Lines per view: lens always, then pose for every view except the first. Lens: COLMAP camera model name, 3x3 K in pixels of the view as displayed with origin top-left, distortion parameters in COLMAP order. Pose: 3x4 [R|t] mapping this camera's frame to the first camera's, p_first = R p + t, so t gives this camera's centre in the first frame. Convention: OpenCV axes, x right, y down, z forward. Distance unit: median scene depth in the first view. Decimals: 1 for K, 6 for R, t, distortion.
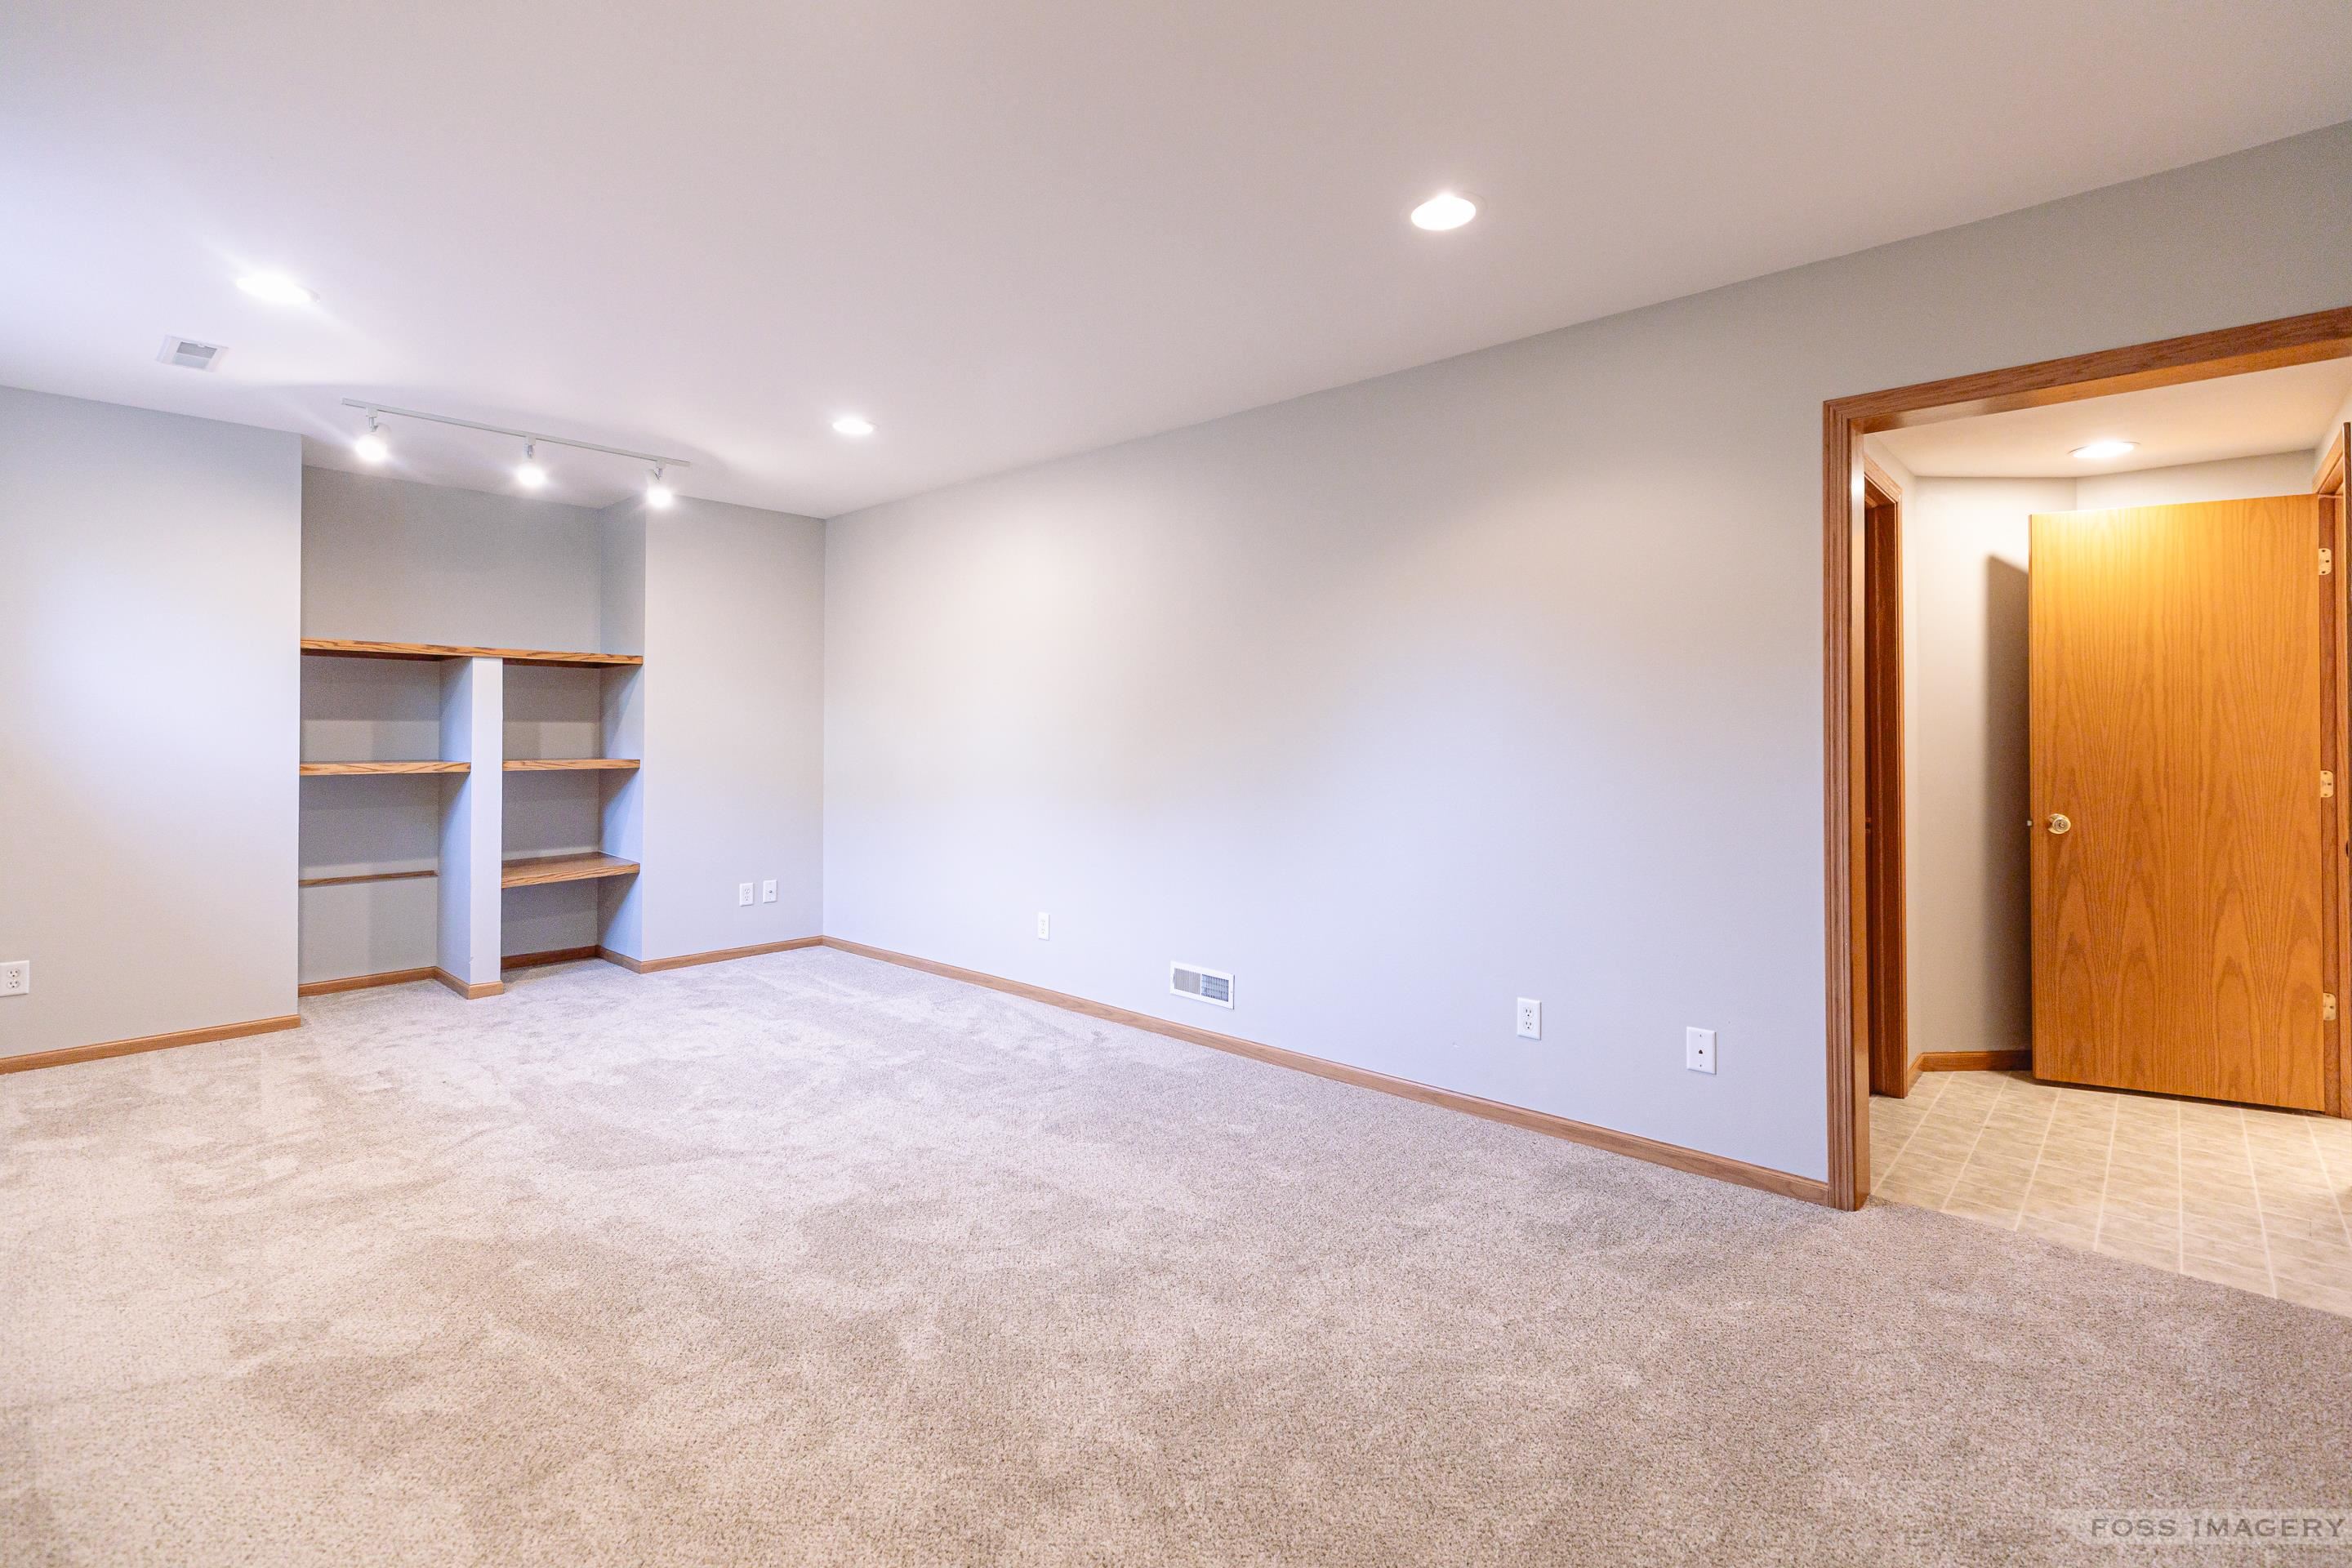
lens RADIAL K [[1057.7, 0, 1204.9], [0, 1057.7, 723.5], [0, 0, 1]] dist [-0.003142, 0.000428]
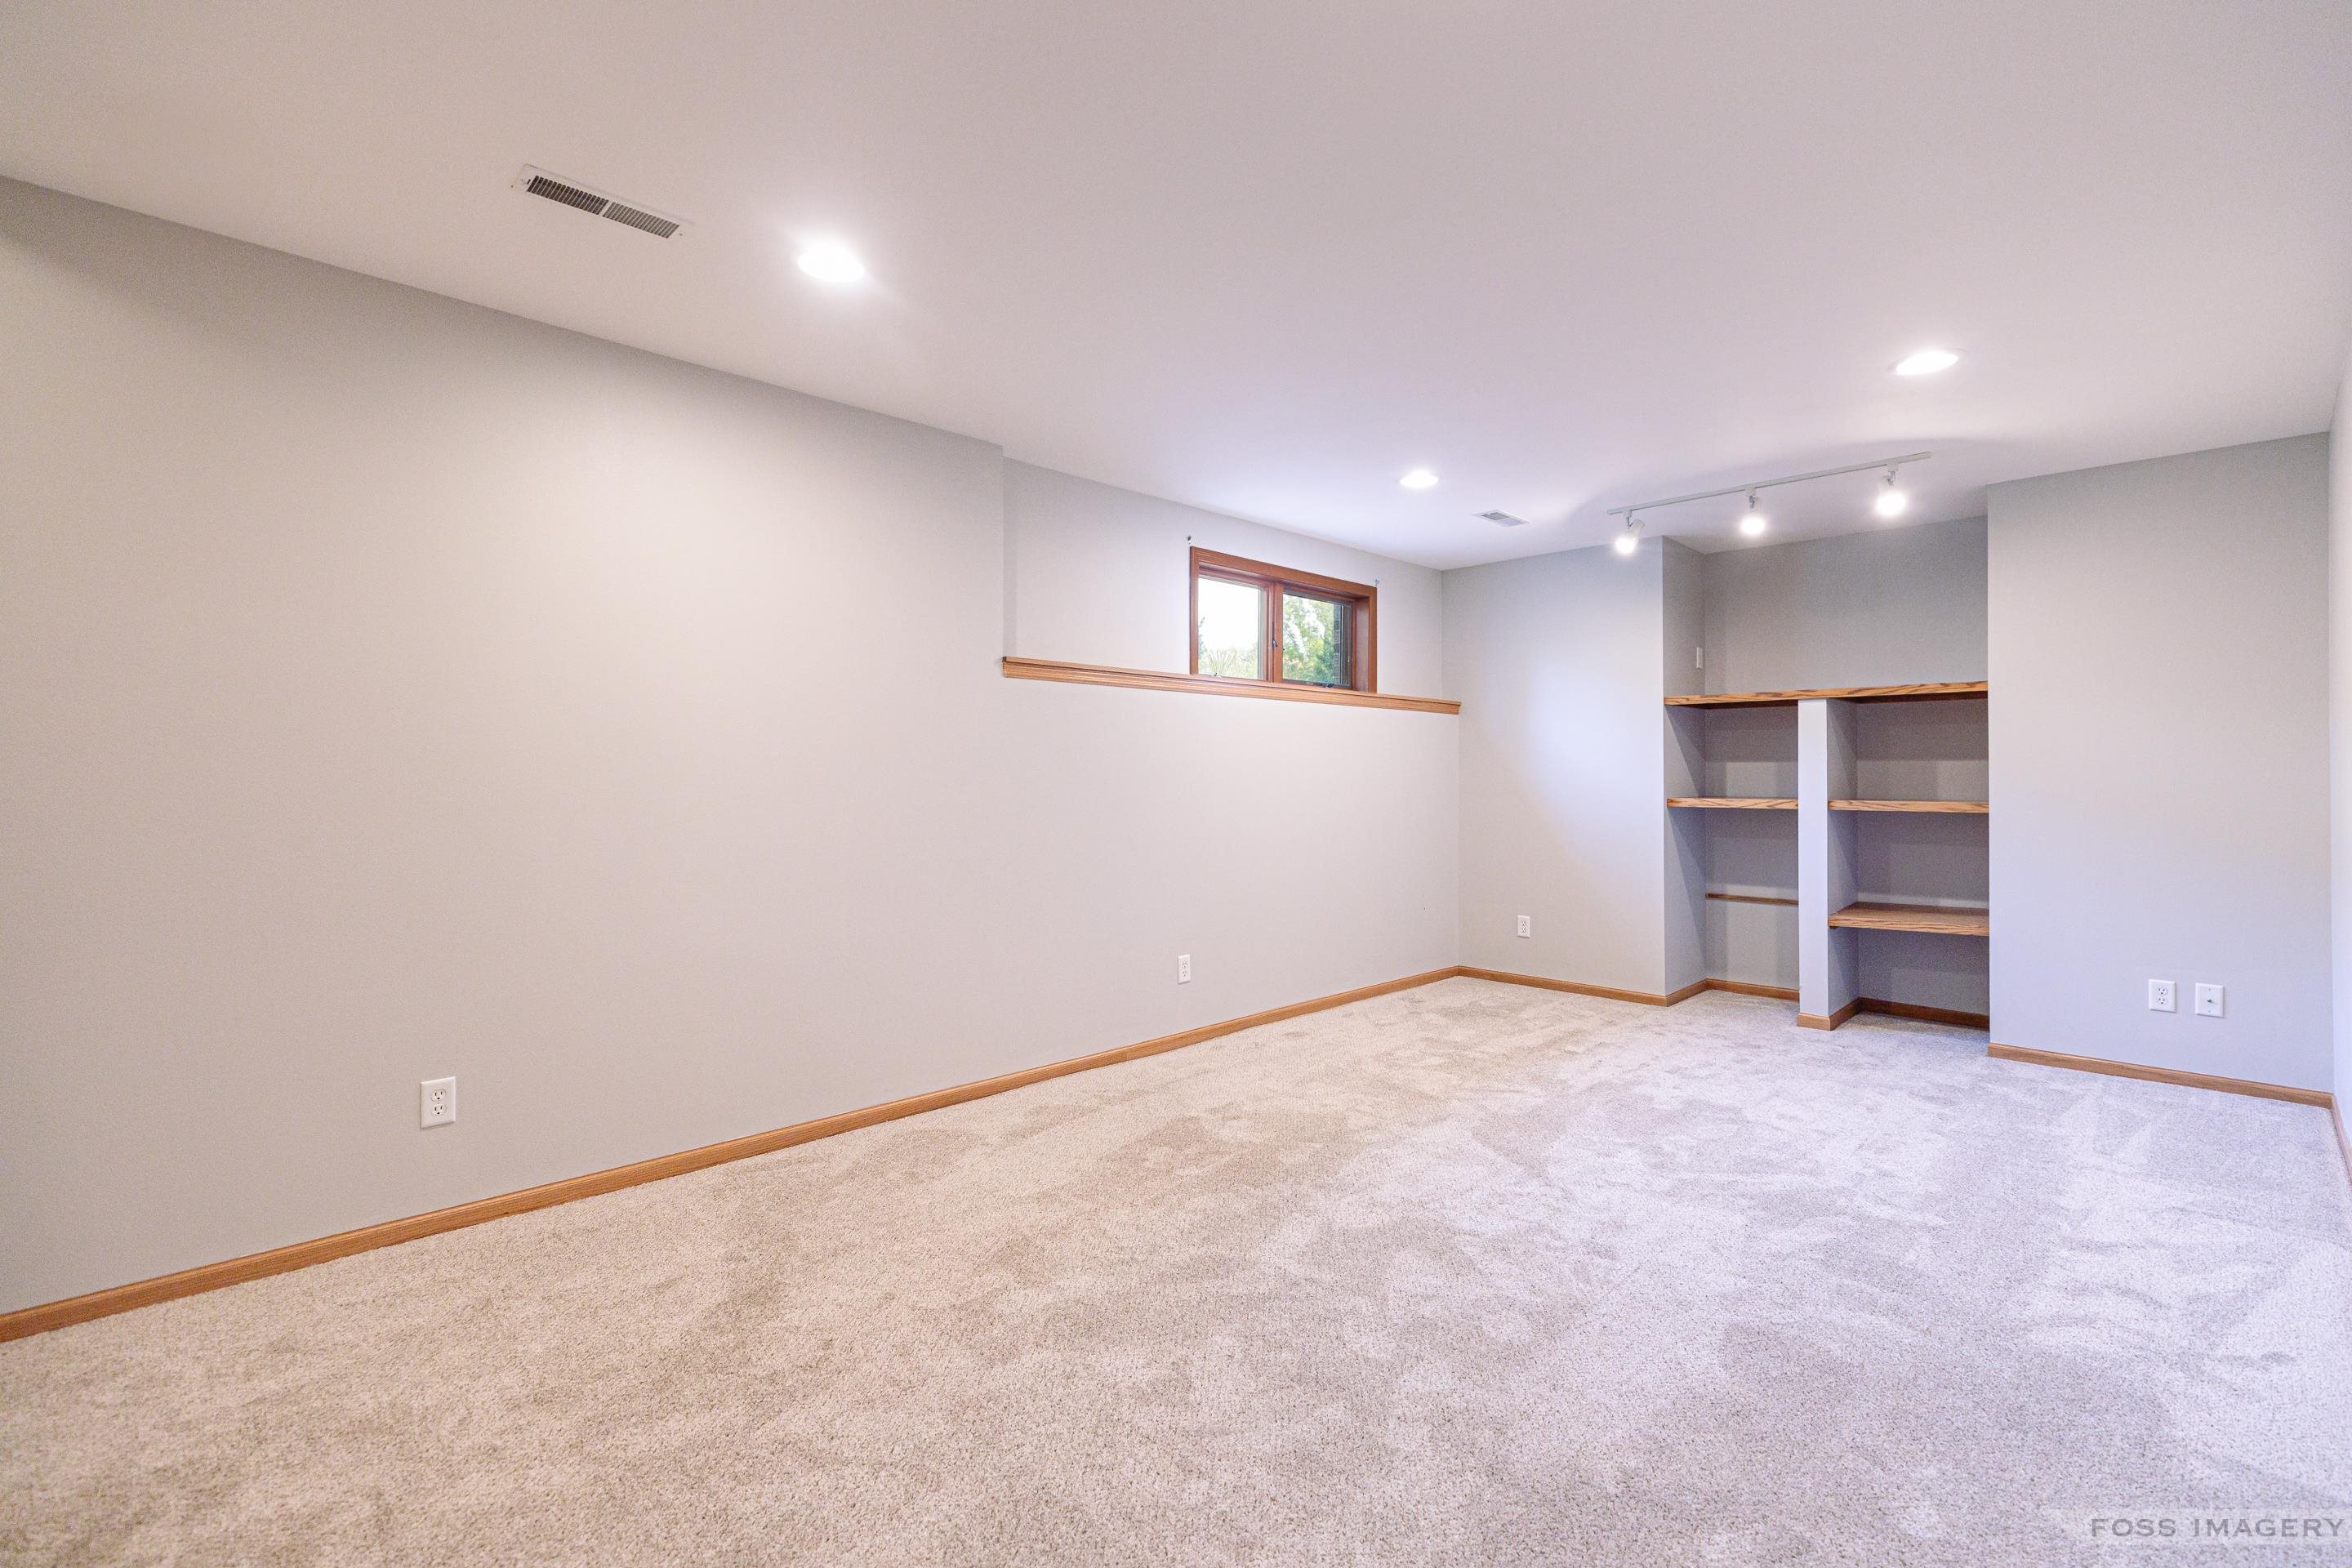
lens RADIAL K [[1057.7, 0, 1176.7], [0, 1057.7, 774.8], [0, 0, 1]] dist [-0.003142, 0.000428]
pose [[-0.066556, -0.001233, -0.997782, 0.551541], [0.009839, 0.999950, -0.001892, 0.009525], [0.997734, -0.009943, -0.066541, 0.635115]]
